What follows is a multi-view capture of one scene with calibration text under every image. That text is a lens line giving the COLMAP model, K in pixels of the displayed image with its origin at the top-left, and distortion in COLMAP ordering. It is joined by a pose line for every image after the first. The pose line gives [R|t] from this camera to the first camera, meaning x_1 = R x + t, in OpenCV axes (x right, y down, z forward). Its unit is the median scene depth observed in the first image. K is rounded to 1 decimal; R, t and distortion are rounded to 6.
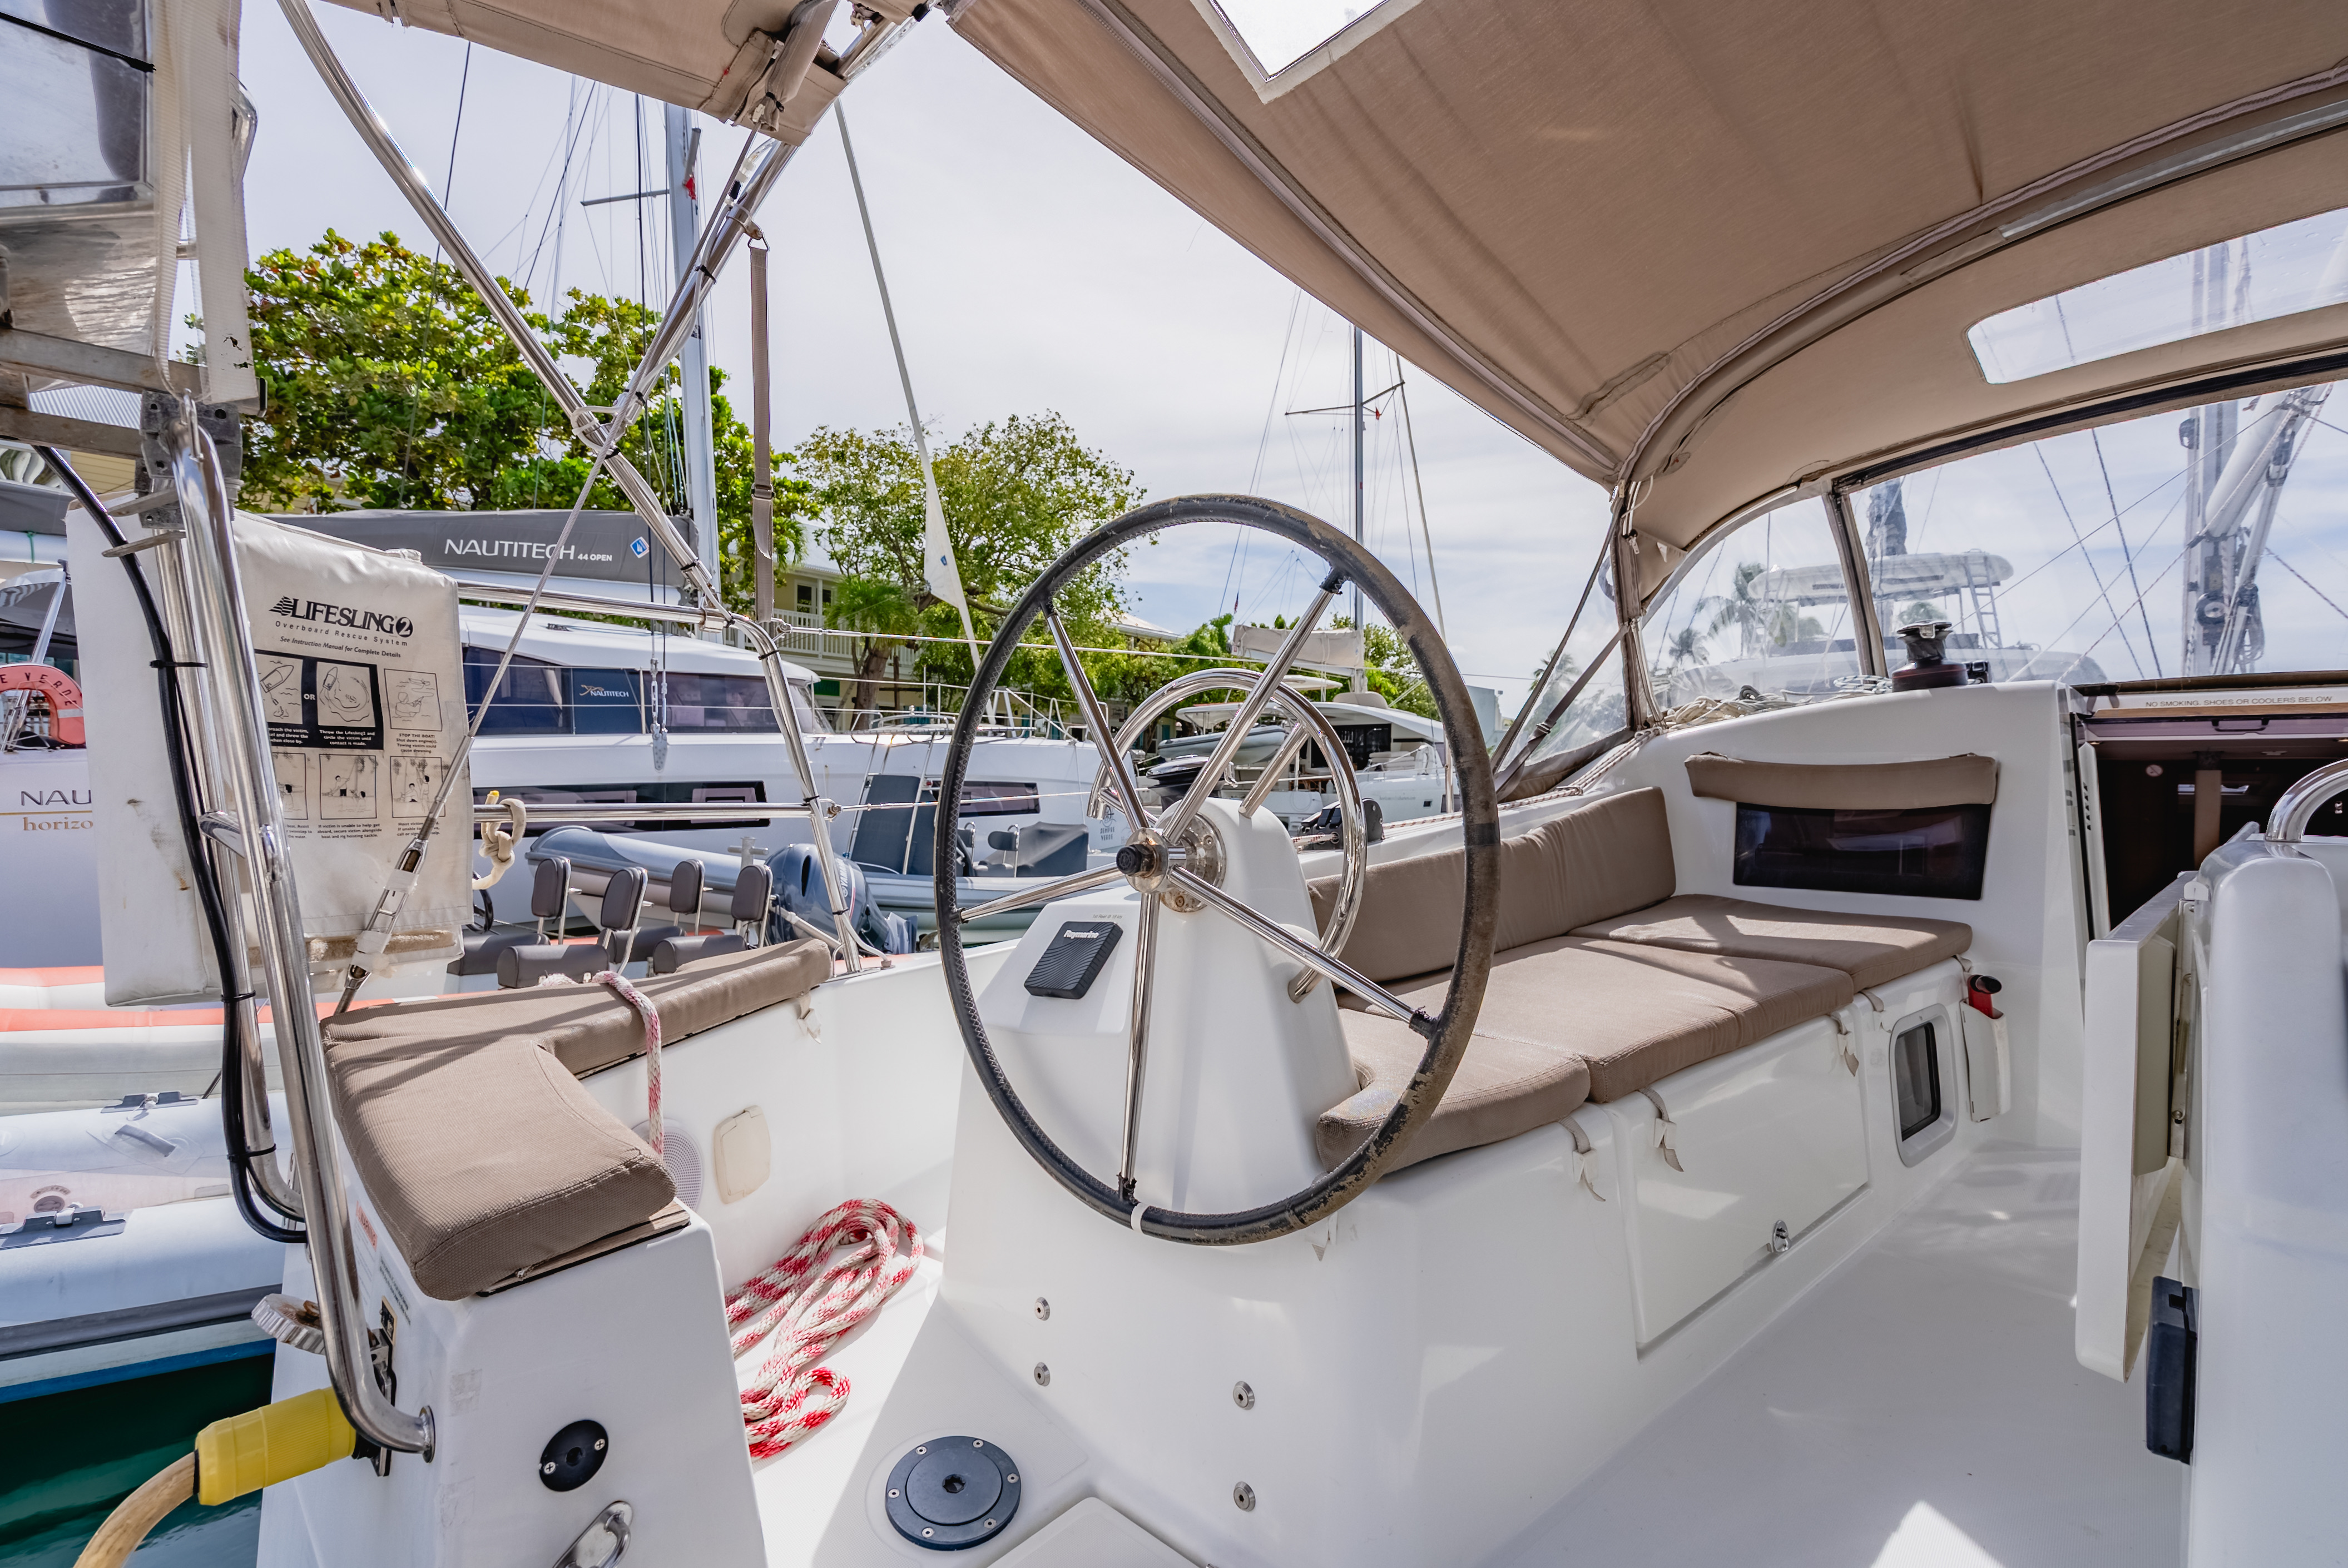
lens RADIAL K [[1026.9, 0, 1172.3], [0, 1026.9, 813.6], [0, 0, 1]] dist [-0.002144, -0.000649]
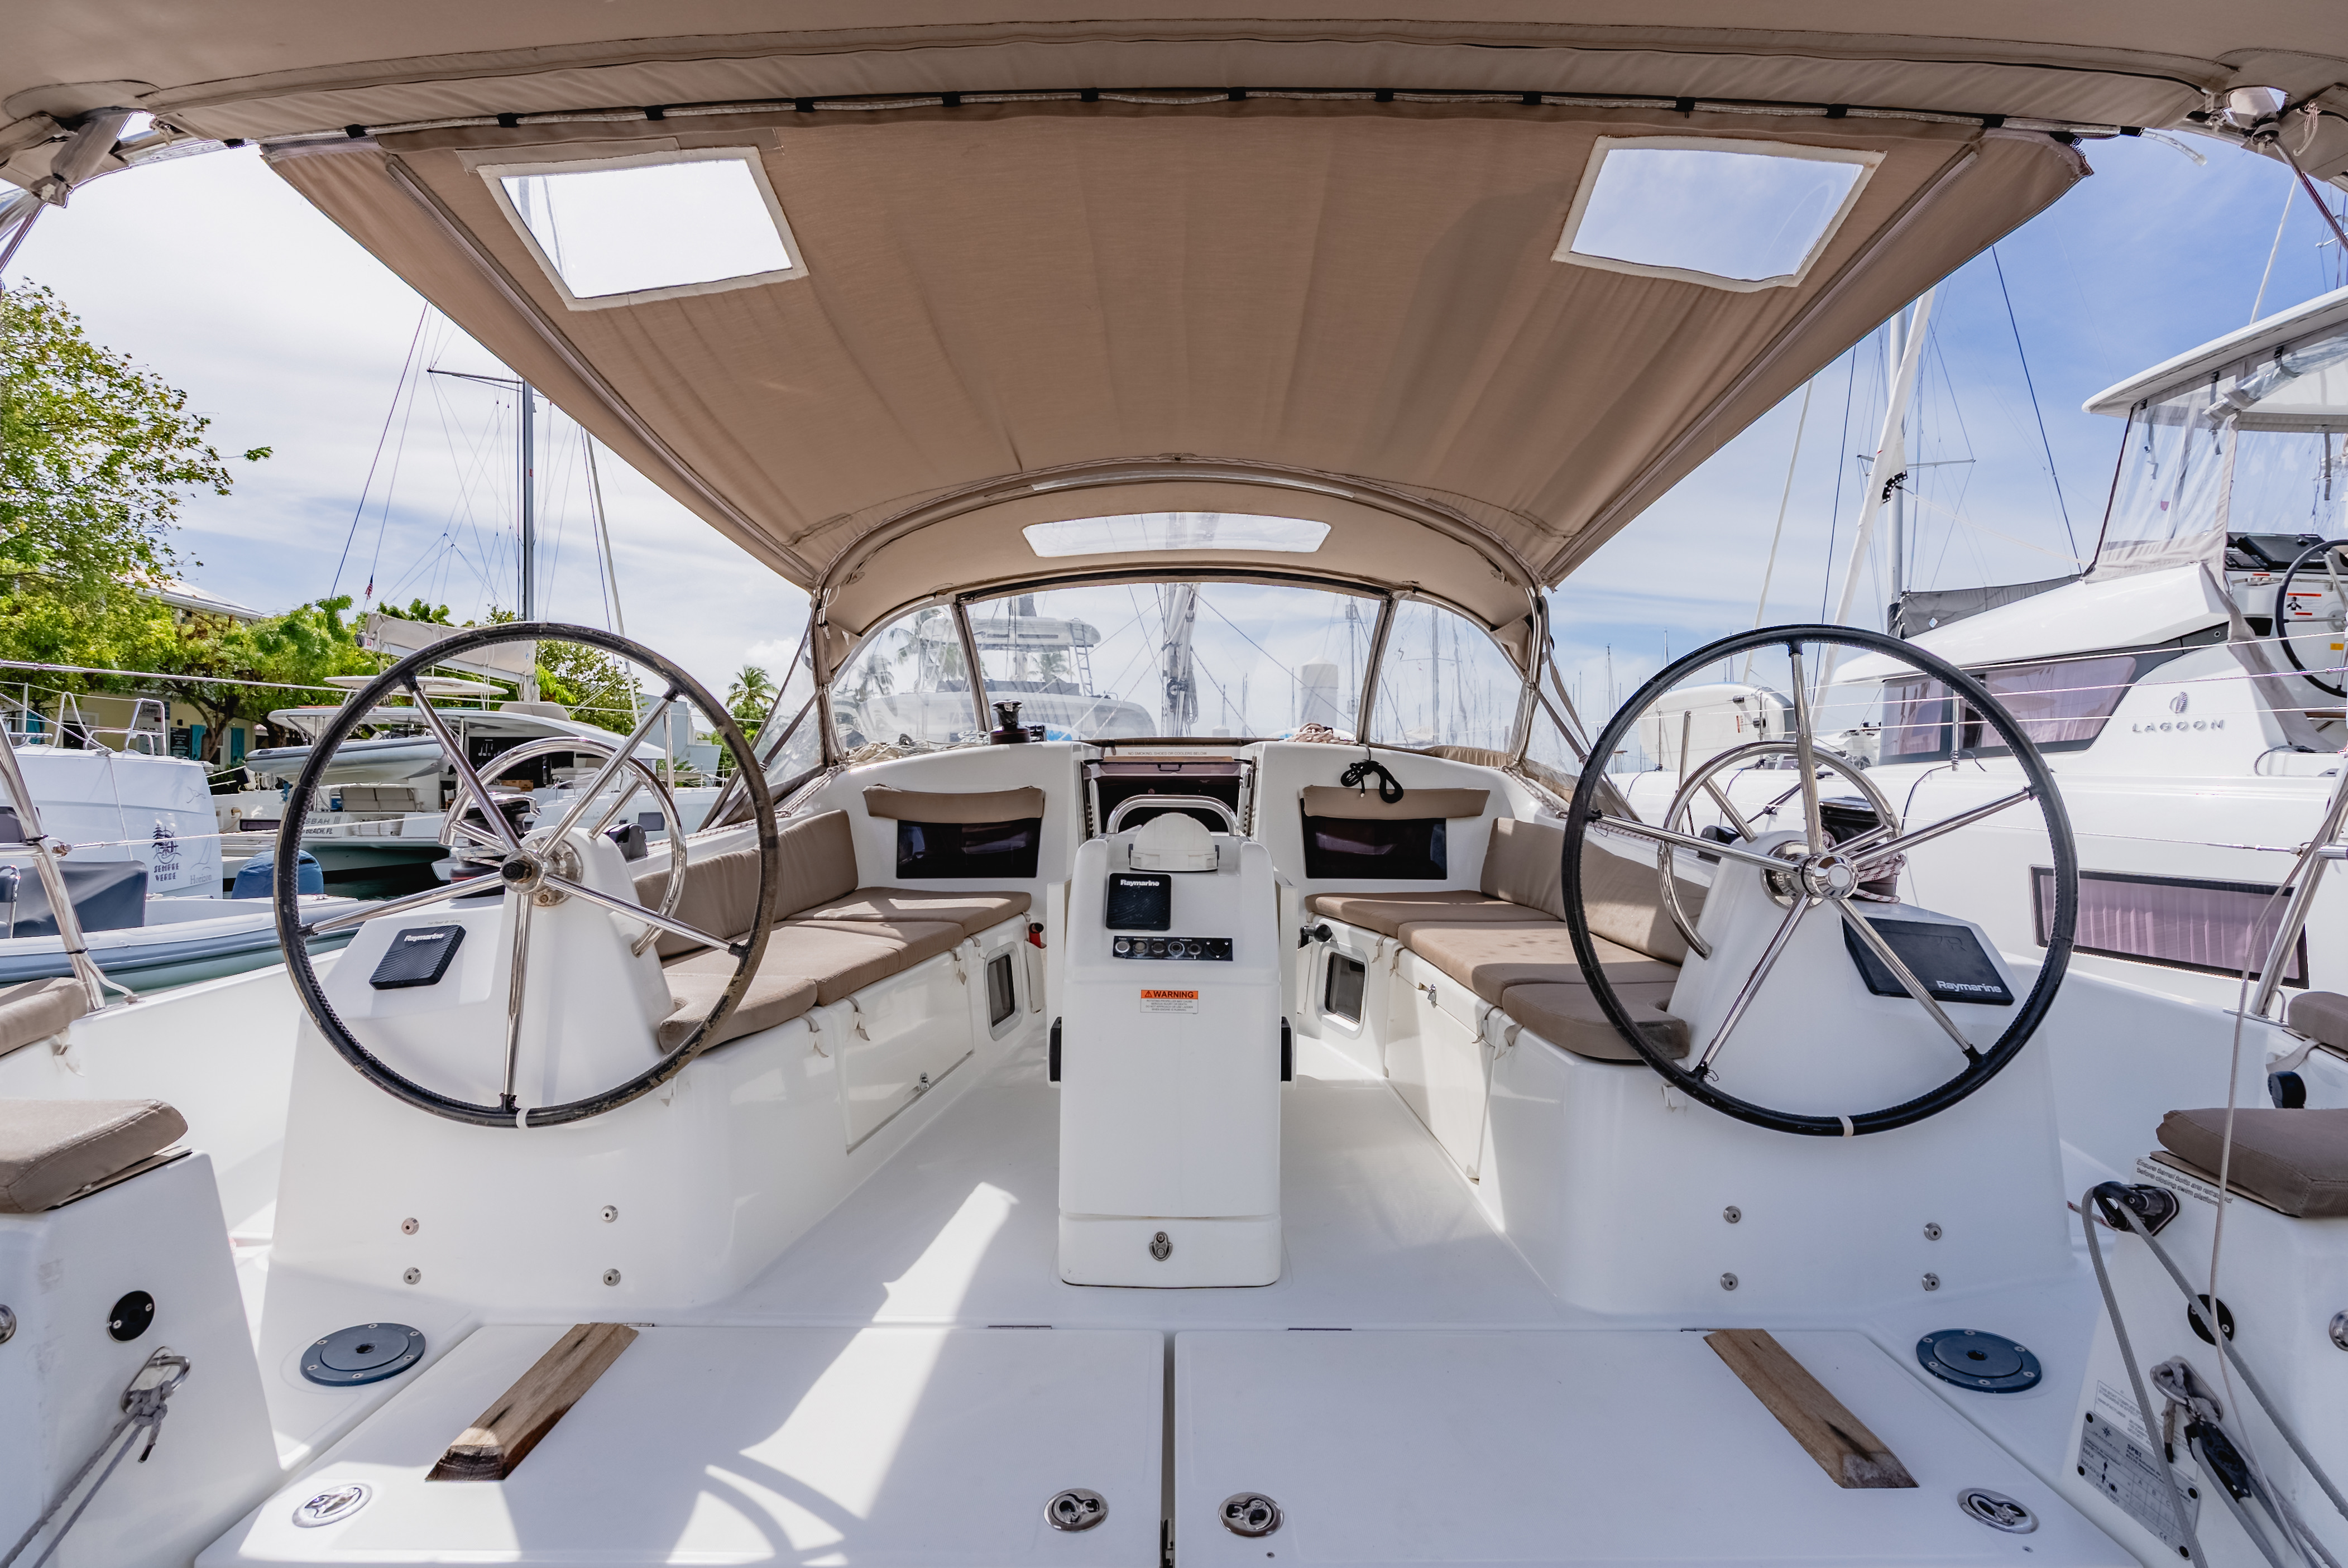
lens RADIAL K [[1059.5, 0, 1176.3], [0, 1059.5, 792.3], [0, 0, 1]] dist [-0.013187, 0.006417]
pose [[0.730041, -0.000696, 0.683403, -0.232927], [0.023218, 0.999447, -0.023784, -0.006054], [-0.683008, 0.033230, 0.729654, -0.454438]]
